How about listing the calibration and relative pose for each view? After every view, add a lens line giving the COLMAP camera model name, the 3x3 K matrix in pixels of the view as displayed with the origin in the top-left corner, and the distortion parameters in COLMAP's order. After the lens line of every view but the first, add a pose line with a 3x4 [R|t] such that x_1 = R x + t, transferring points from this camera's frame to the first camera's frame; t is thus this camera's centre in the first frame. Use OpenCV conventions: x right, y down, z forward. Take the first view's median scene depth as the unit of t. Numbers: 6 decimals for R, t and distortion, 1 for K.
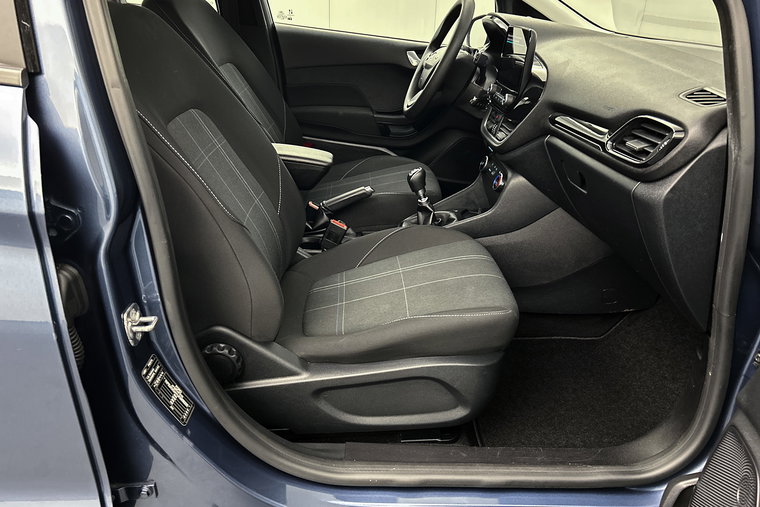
lens RADIAL K [[568.9, 0, 375.0], [0, 568.9, 256.0], [0, 0, 1]] dist [0.051527, -0.057918]
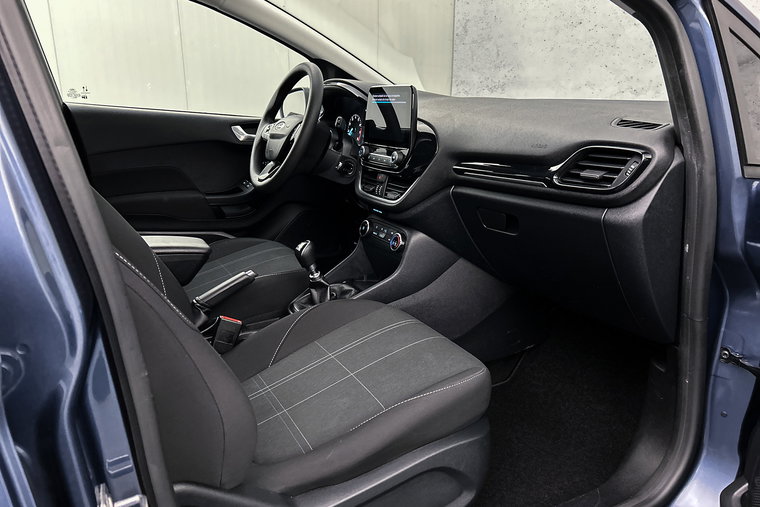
lens RADIAL K [[568.9, 0, 382.2], [0, 568.9, 259.5], [0, 0, 1]] dist [0.051527, -0.057918]
pose [[0.897470, -0.153466, 0.413515, -0.205382], [0.209156, 0.973483, -0.092656, -0.018870], [-0.388330, 0.169646, 0.905770, 0.156209]]
